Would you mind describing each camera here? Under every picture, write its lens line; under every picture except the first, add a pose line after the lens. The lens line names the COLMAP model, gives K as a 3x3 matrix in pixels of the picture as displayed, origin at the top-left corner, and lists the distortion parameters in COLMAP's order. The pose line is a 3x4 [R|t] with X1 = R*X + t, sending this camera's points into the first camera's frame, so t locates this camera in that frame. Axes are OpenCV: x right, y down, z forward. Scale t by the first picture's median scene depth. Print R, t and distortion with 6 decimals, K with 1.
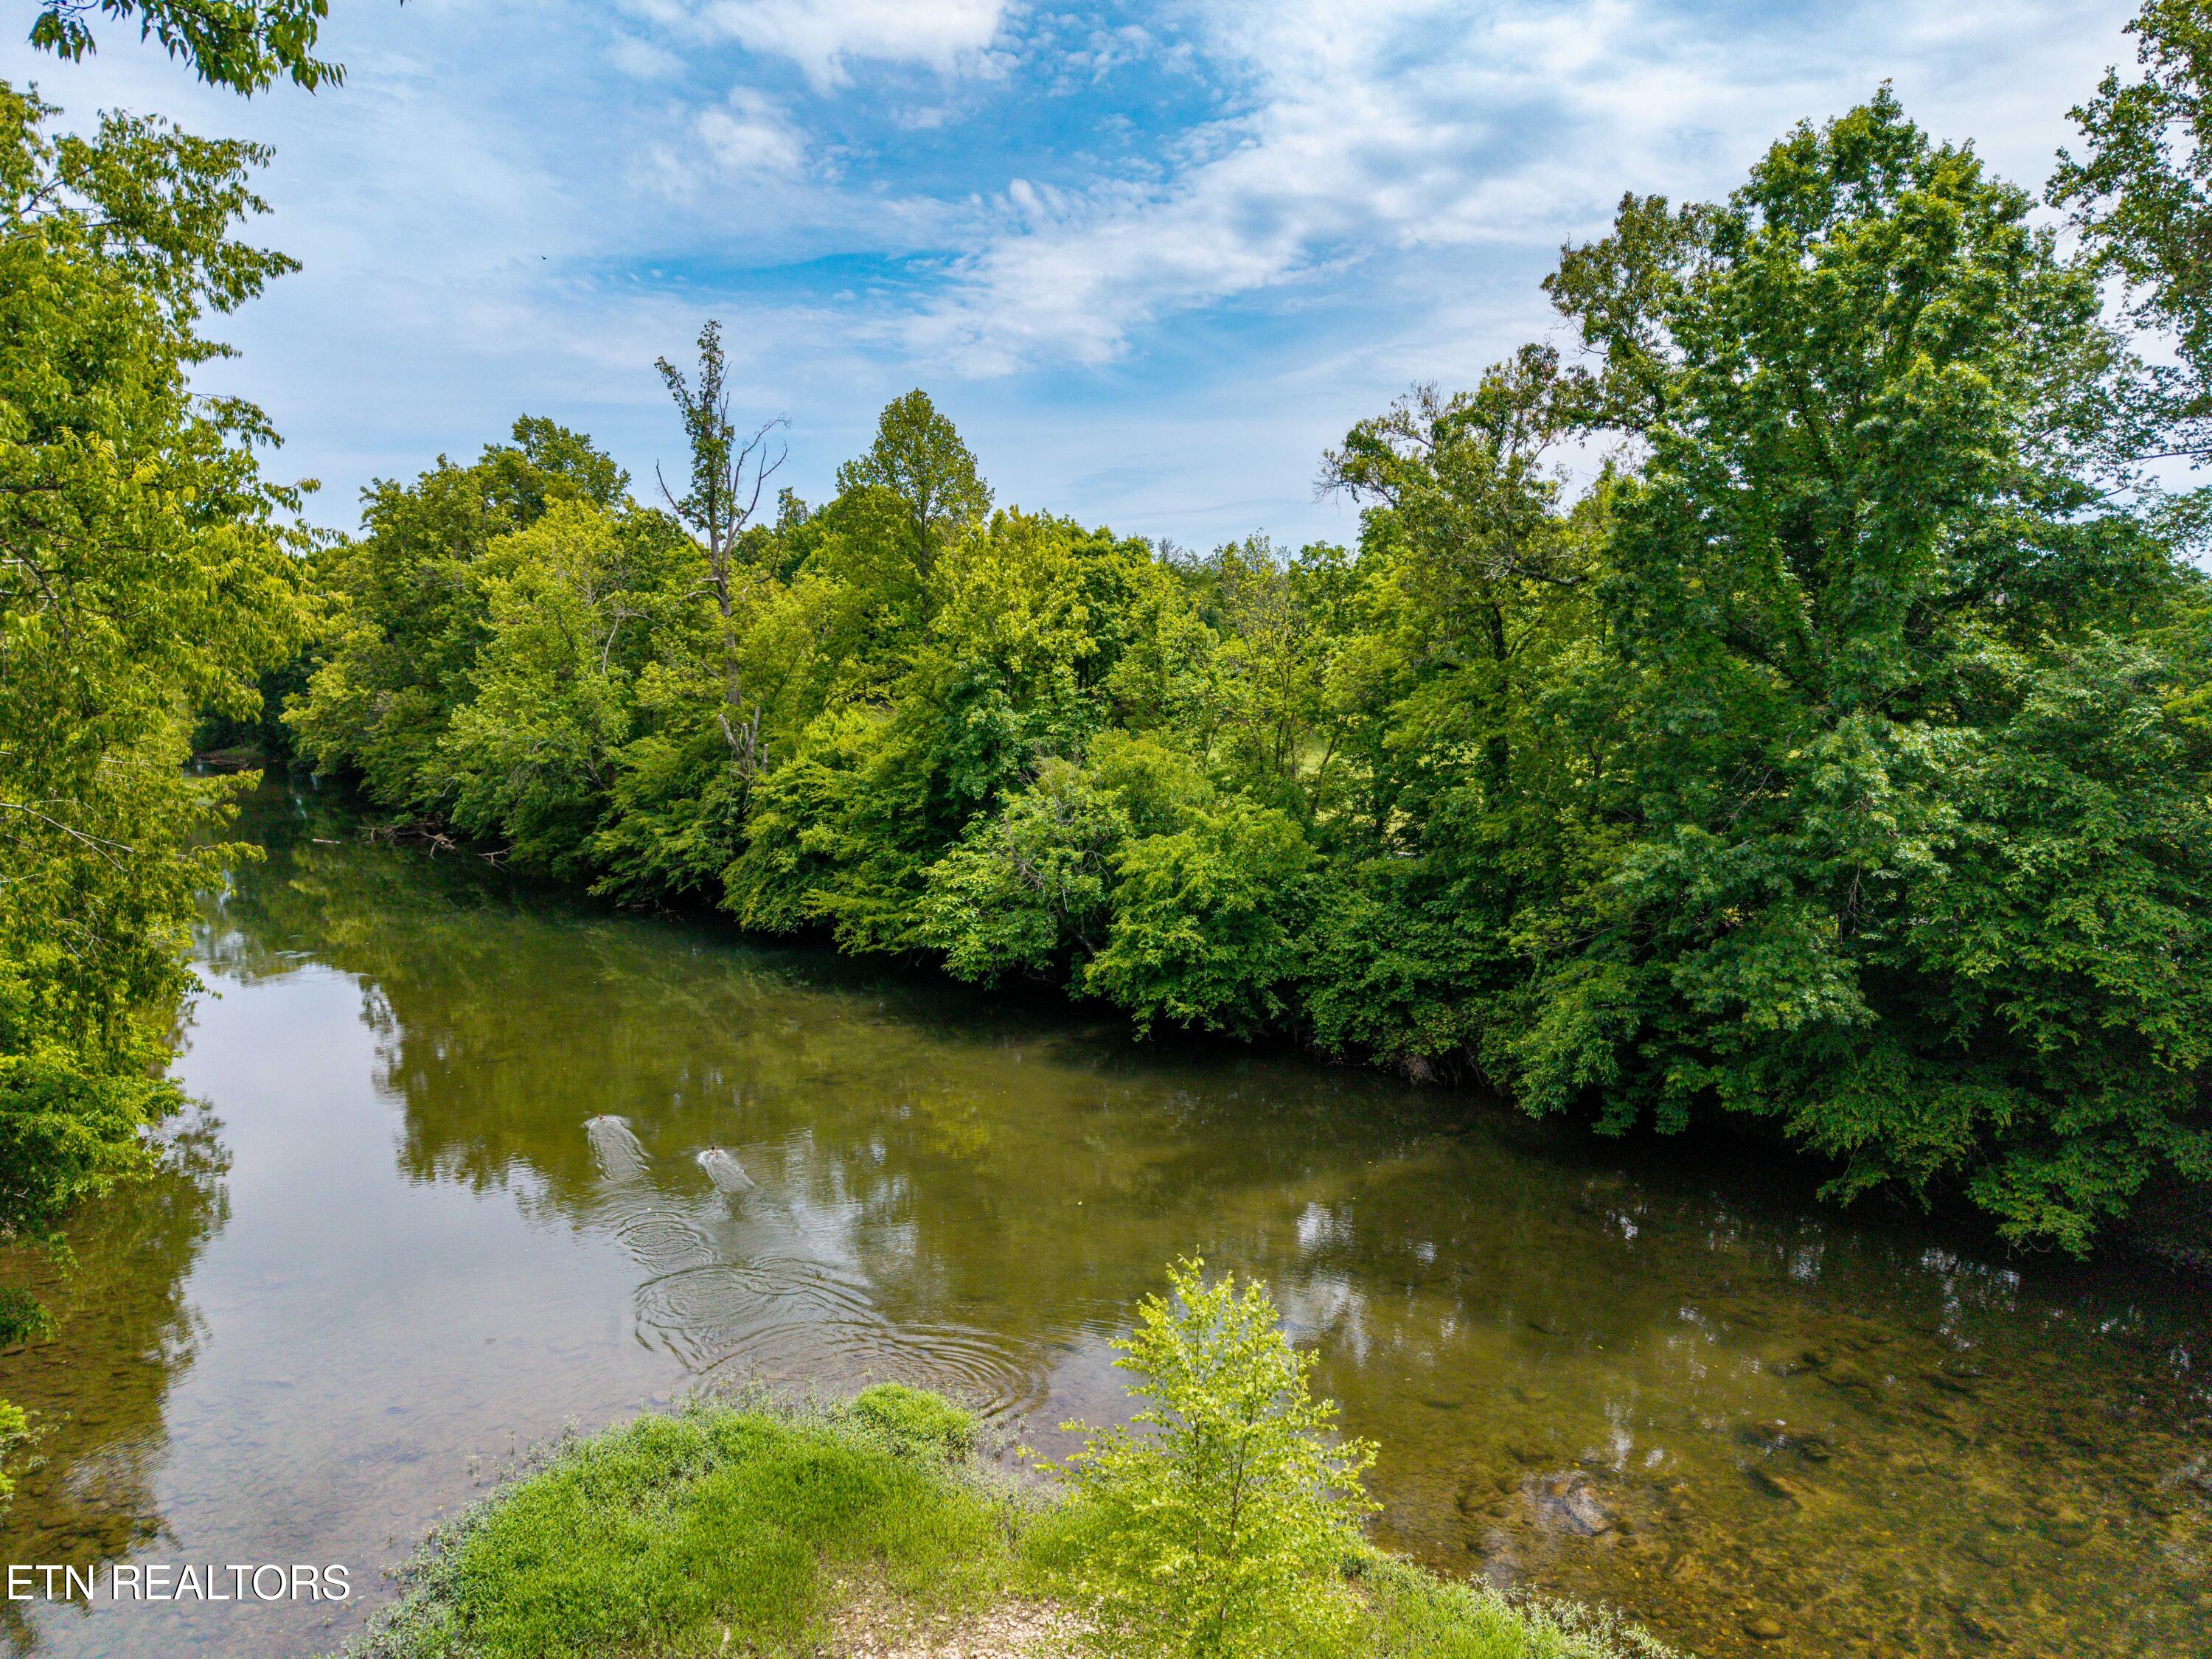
lens RADIAL K [[1469.8, 0, 1099.0], [0, 1469.8, 831.2], [0, 0, 1]] dist [0.030788, -0.030831]
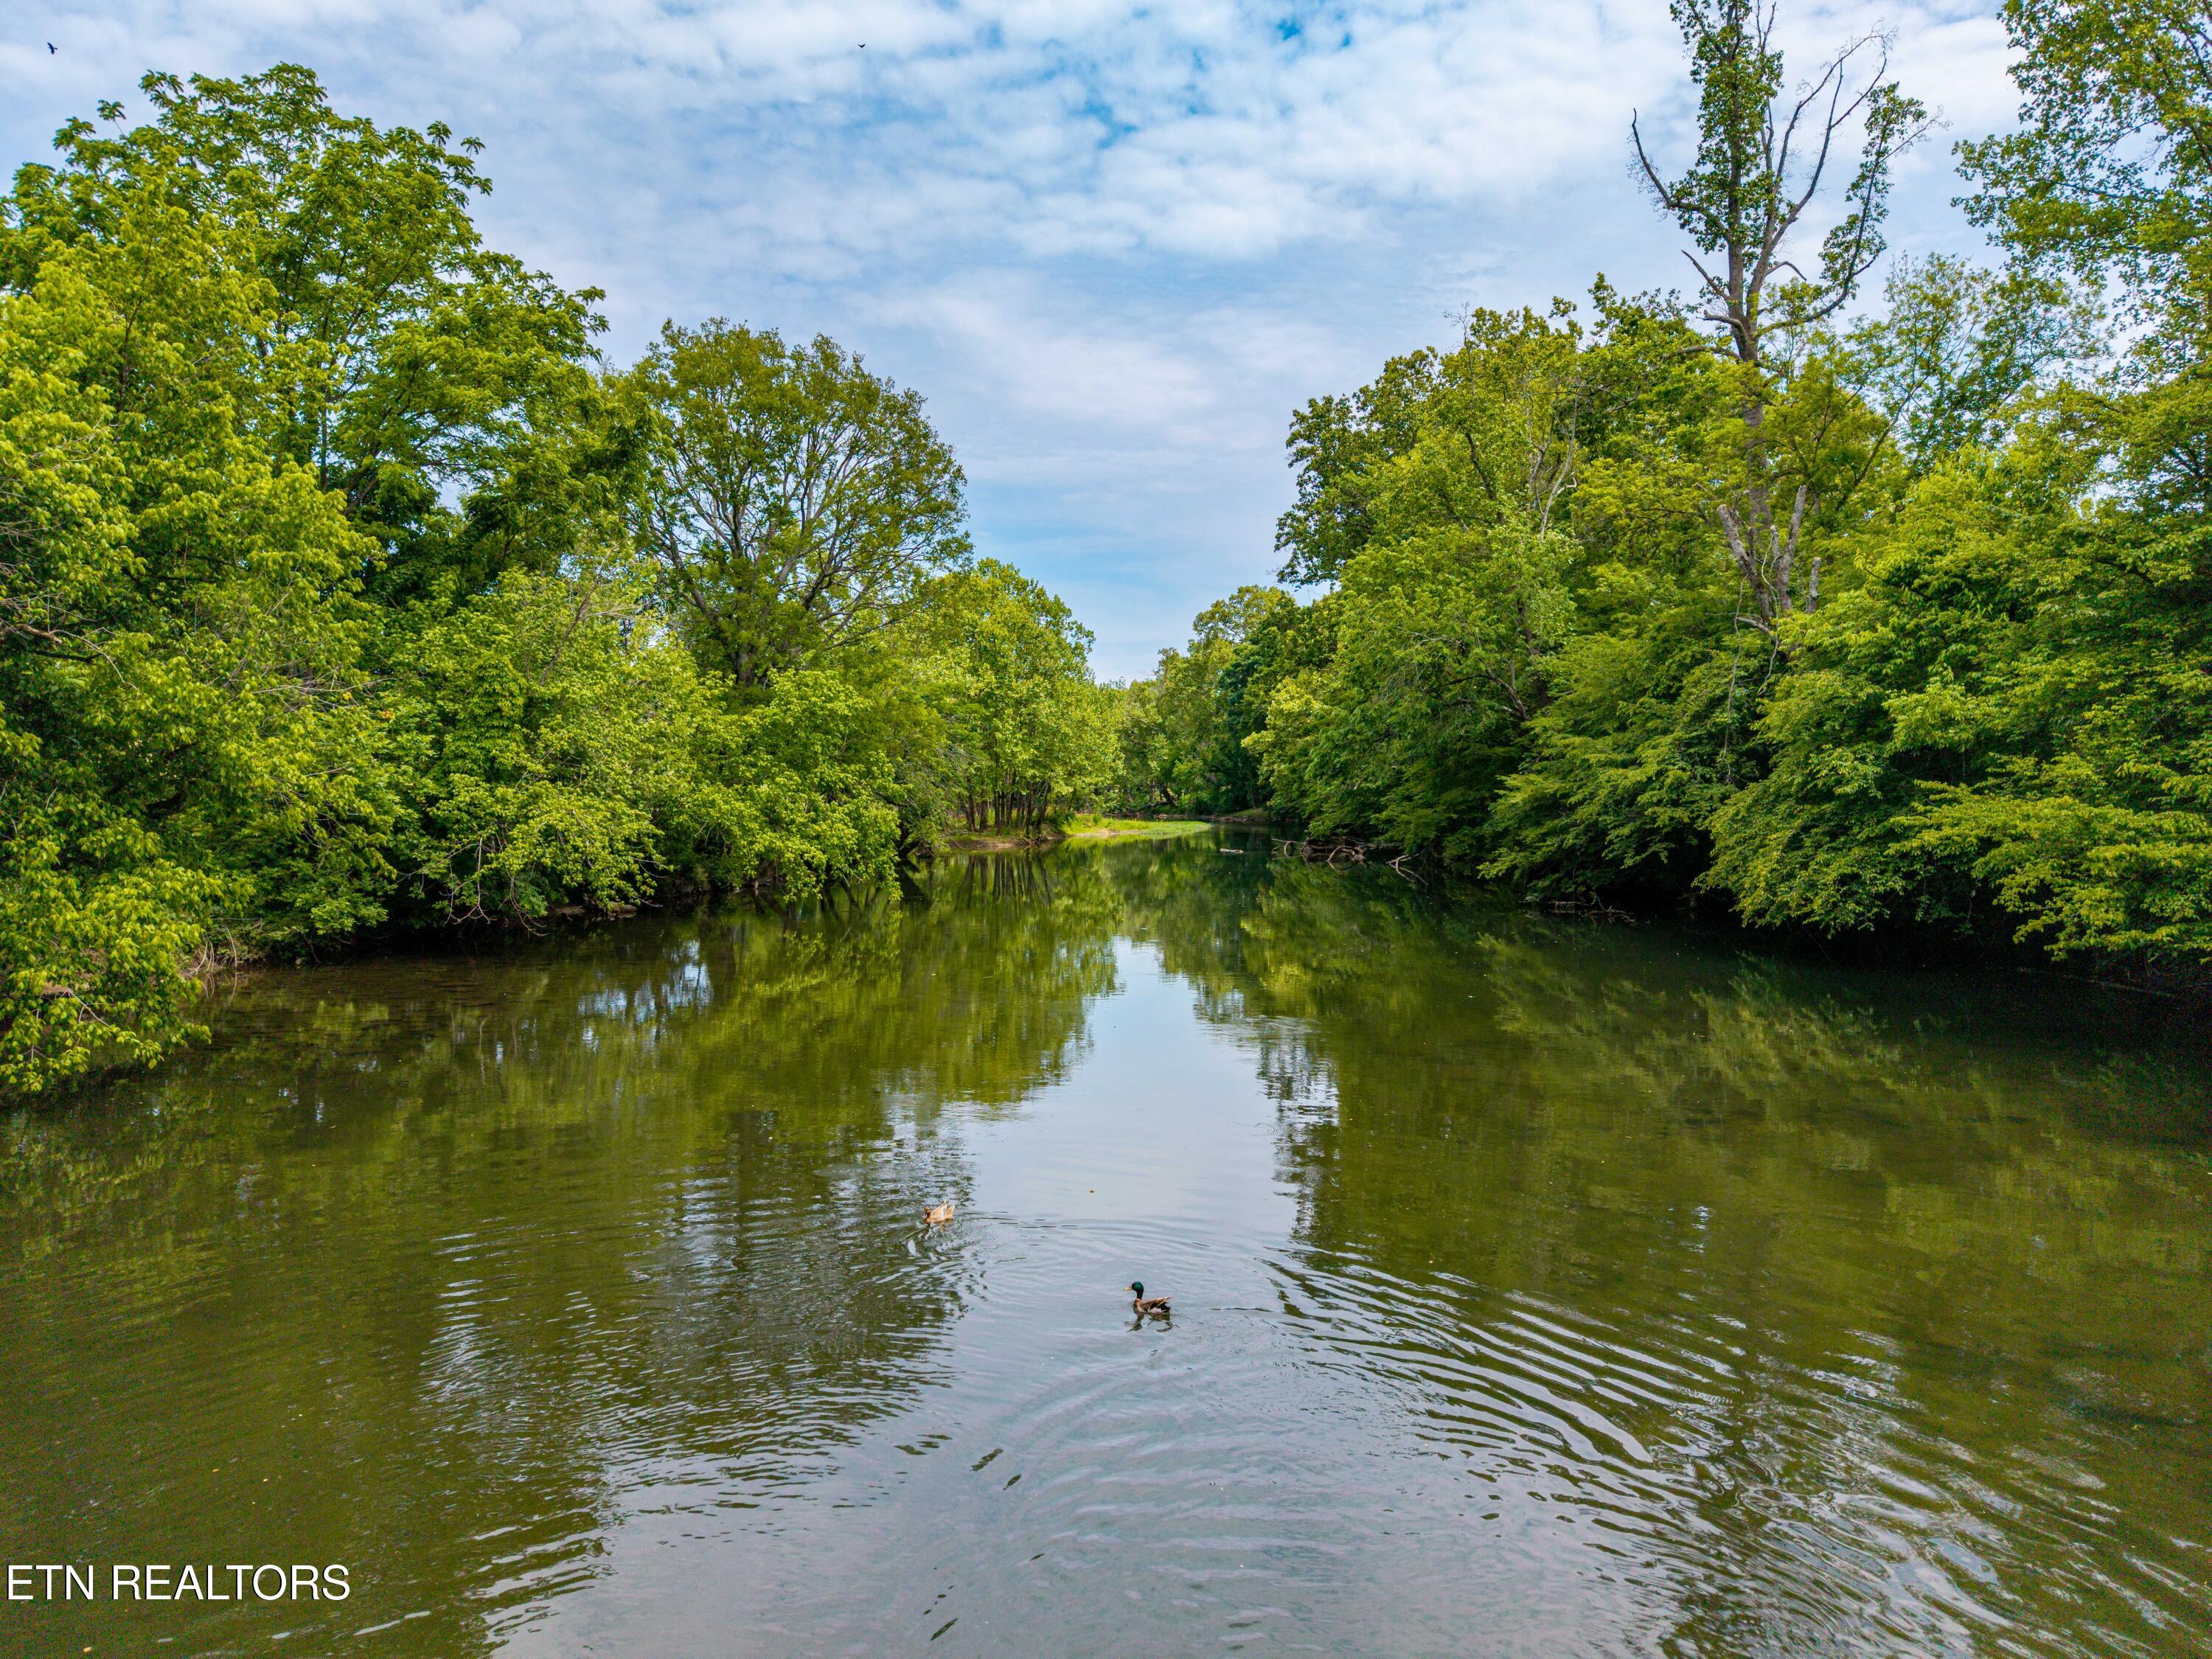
lens RADIAL K [[1469.8, 0, 1114.5], [0, 1469.8, 831.2], [0, 0, 1]] dist [0.030788, -0.030831]
pose [[0.783262, 0.018215, -0.621425, -0.100817], [-0.069264, 0.995904, -0.058110, 0.072381], [0.617821, 0.088558, 0.781316, 0.473490]]
